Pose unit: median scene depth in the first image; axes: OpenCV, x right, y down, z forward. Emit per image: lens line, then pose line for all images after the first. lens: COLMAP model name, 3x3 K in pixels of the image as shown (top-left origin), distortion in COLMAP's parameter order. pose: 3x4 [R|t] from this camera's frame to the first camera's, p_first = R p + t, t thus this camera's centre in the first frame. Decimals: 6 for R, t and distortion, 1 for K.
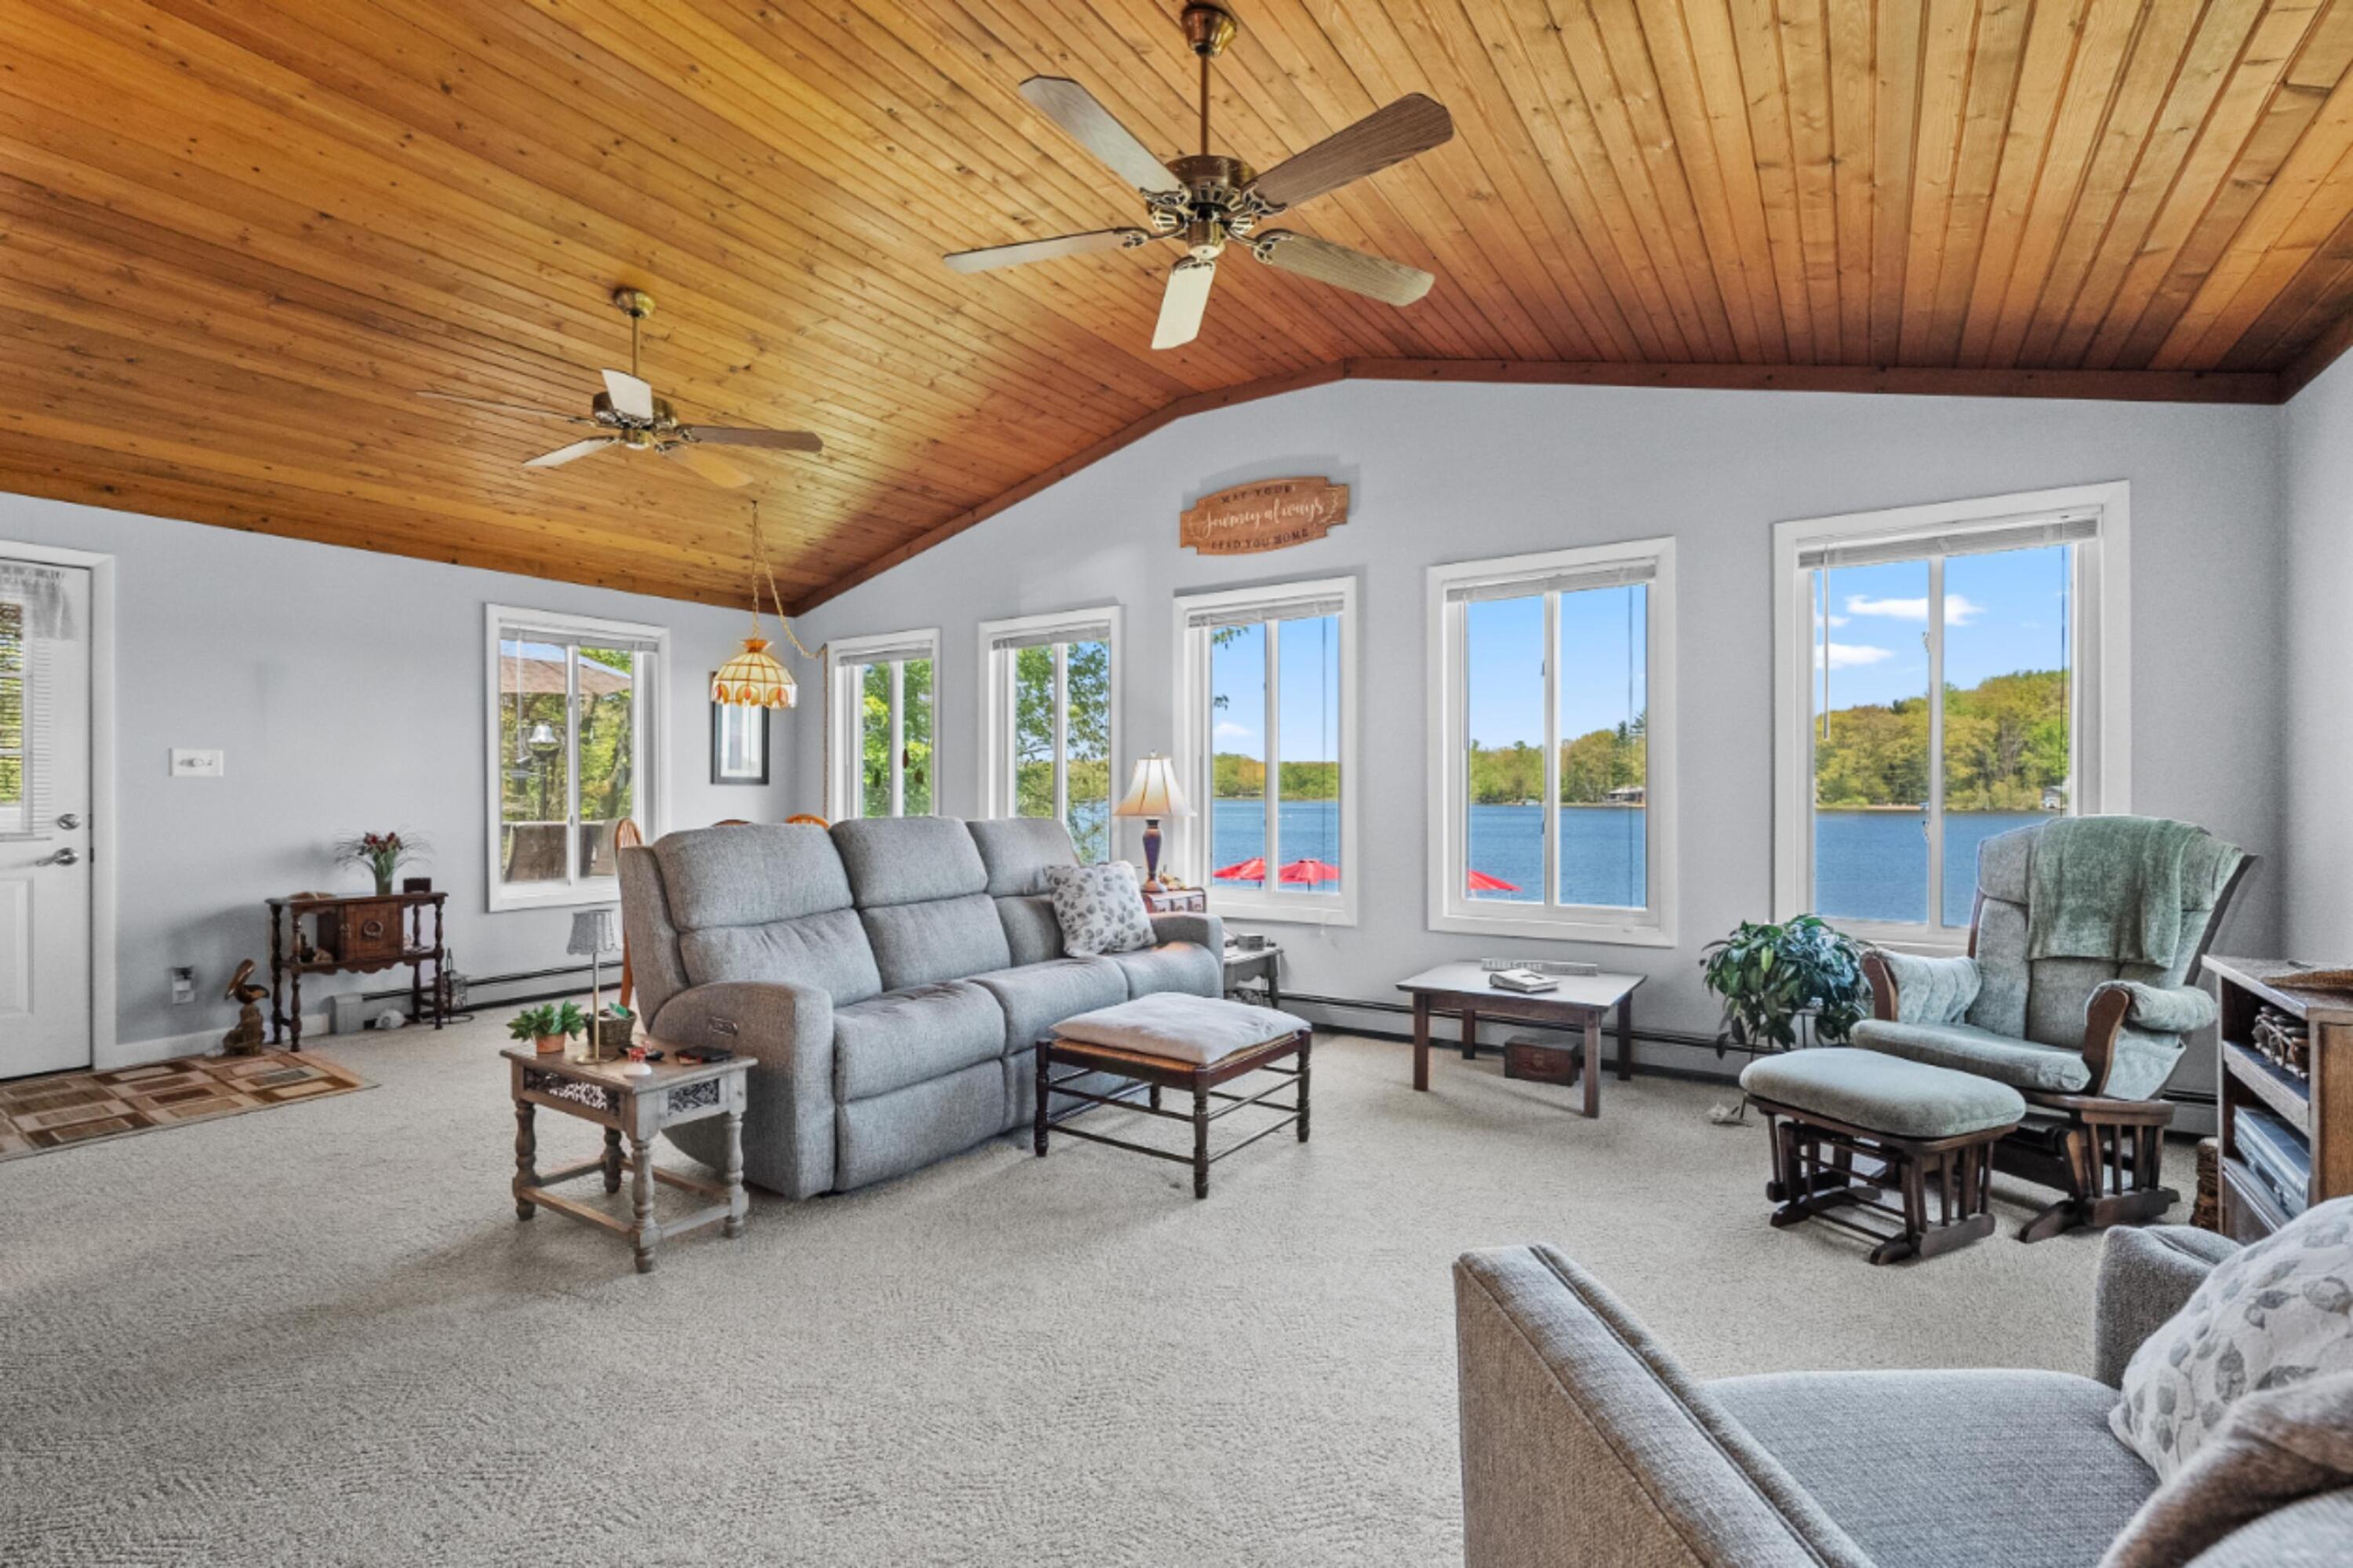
lens RADIAL K [[1071.3, 0, 1178.4], [0, 1071.3, 792.7], [0, 0, 1]] dist [-0.004788, 0.000079]
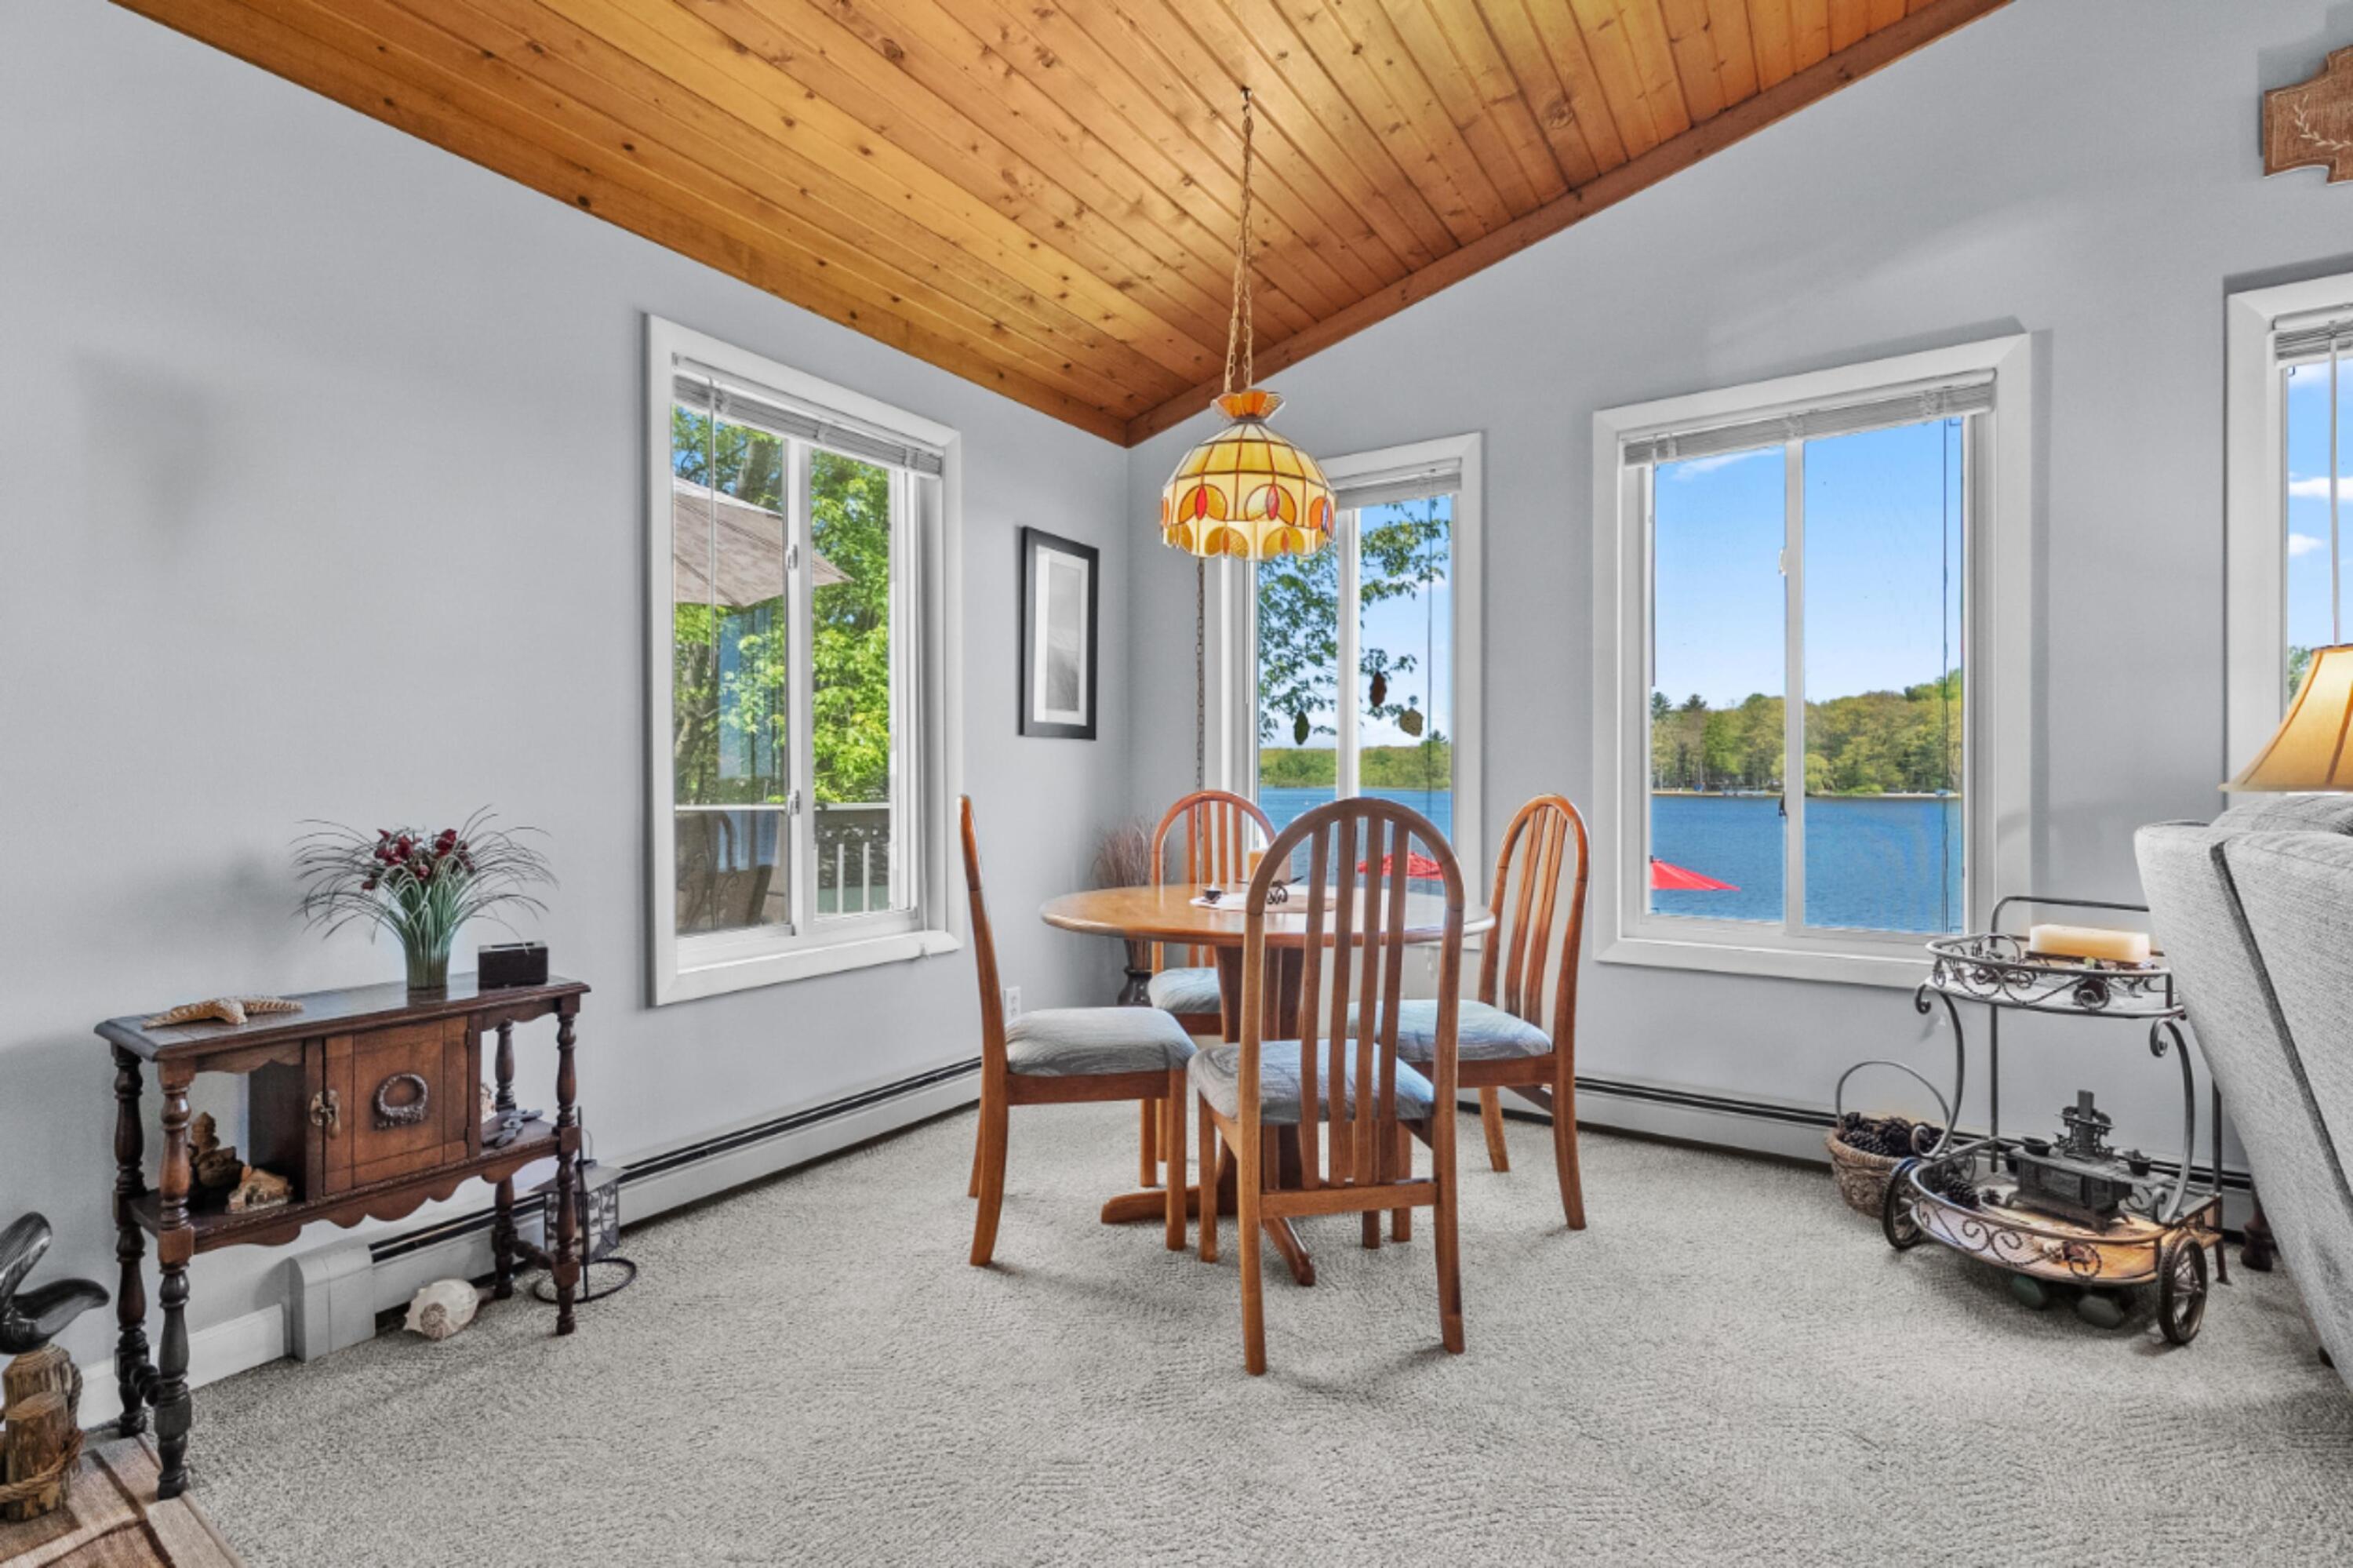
lens RADIAL K [[1071.3, 0, 1177.1], [0, 1071.3, 779.6], [0, 0, 1]] dist [-0.004788, 0.000079]
pose [[0.999997, 0.001796, 0.001375, -0.463338], [-0.001796, 0.999998, 0.000319, 0.017910], [-0.001374, -0.000321, 0.999999, 0.600530]]
